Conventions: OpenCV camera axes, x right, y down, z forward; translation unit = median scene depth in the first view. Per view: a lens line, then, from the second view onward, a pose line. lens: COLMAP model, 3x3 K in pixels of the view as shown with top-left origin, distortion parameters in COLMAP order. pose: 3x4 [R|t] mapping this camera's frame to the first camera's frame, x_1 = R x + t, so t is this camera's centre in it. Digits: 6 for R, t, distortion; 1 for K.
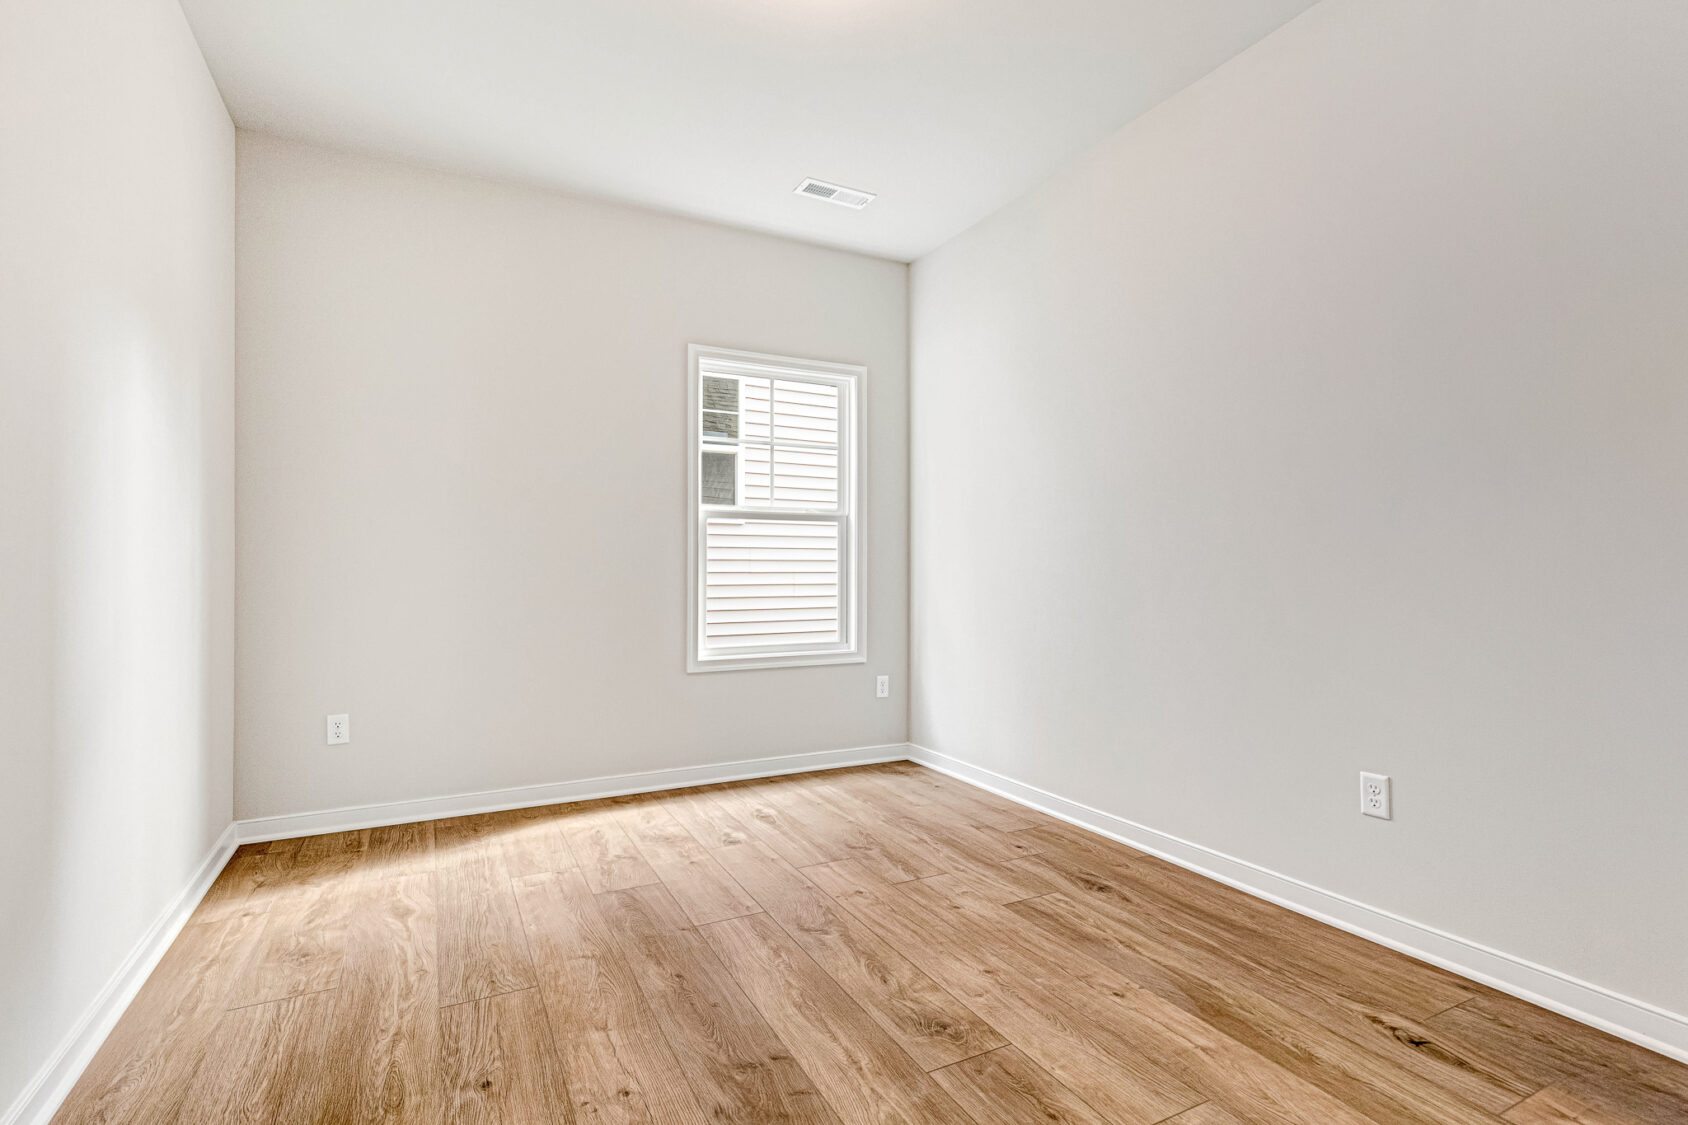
lens RADIAL K [[804.8, 0, 832.4], [0, 804.8, 577.4], [0, 0, 1]] dist [0.013329, -0.003581]
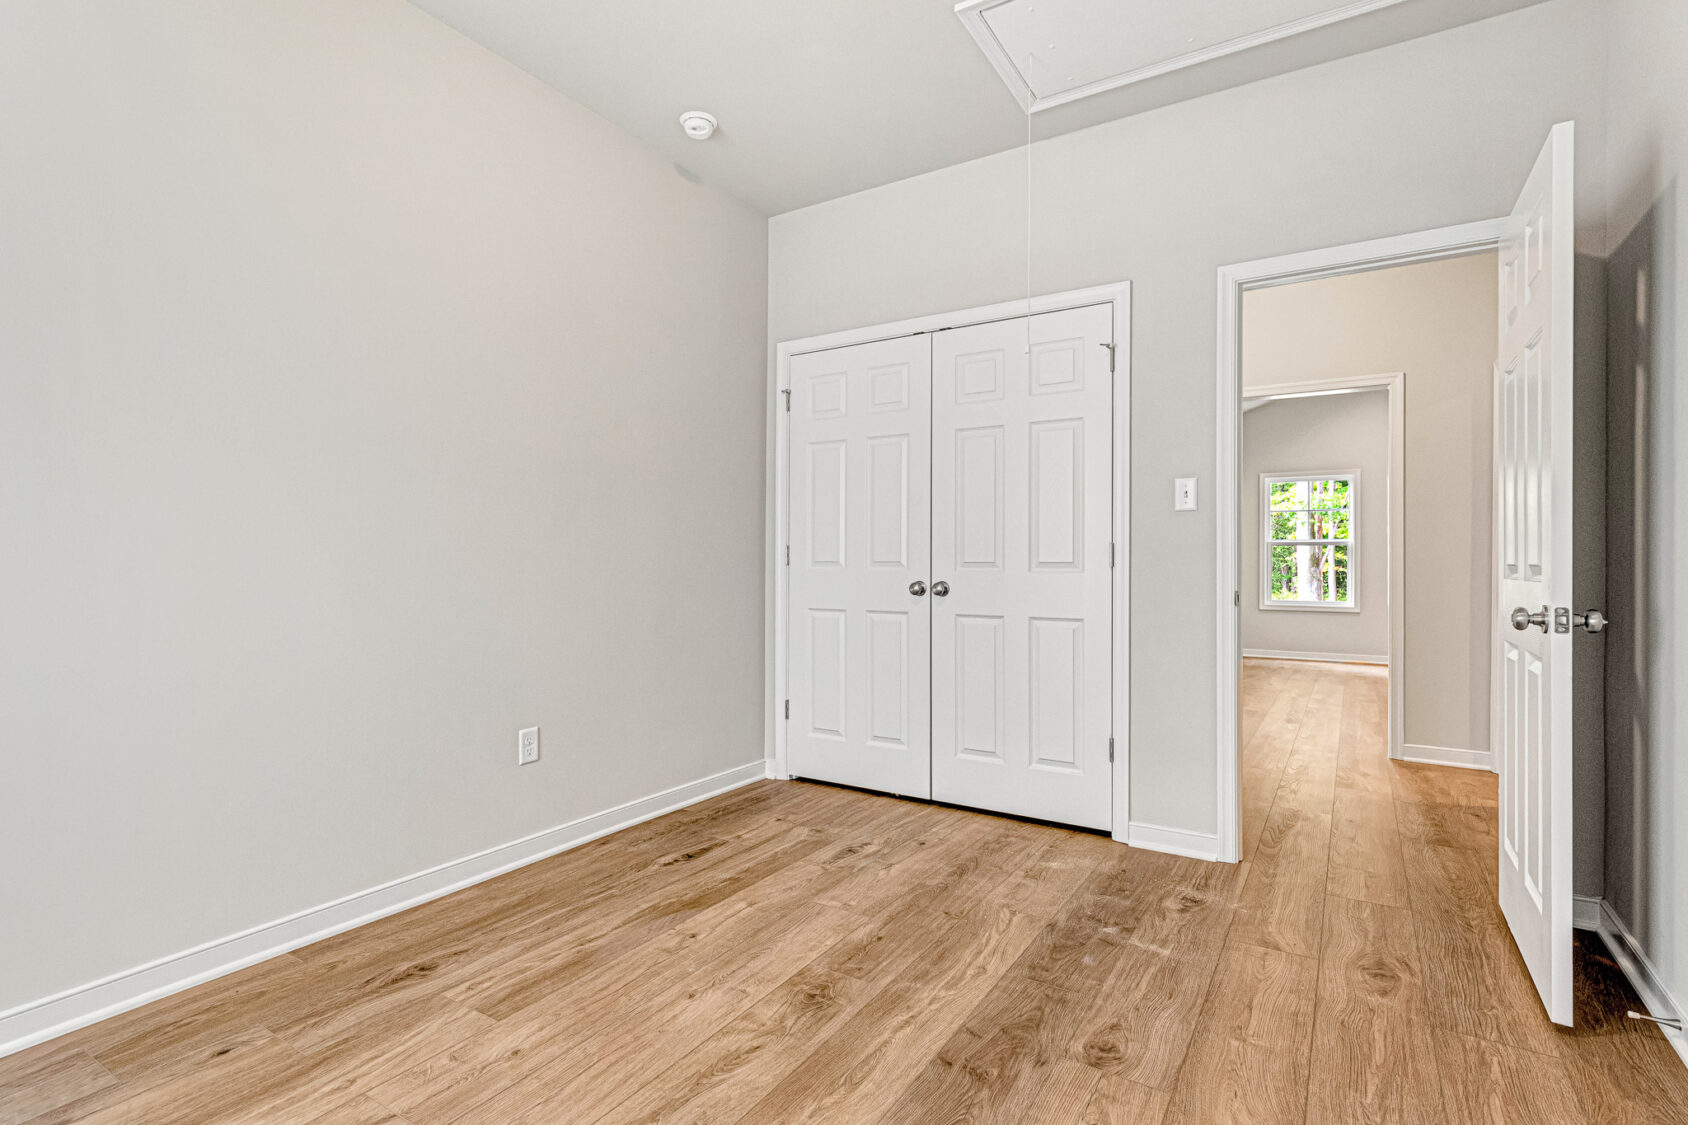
lens RADIAL K [[804.8, 0, 848.5], [0, 804.8, 559.2], [0, 0, 1]] dist [0.013329, -0.003581]
pose [[-0.519743, 0.004809, 0.854309, -0.672647], [0.003070, 0.999988, -0.003761, -0.011194], [-0.854317, 0.000668, -0.519751, 1.277999]]
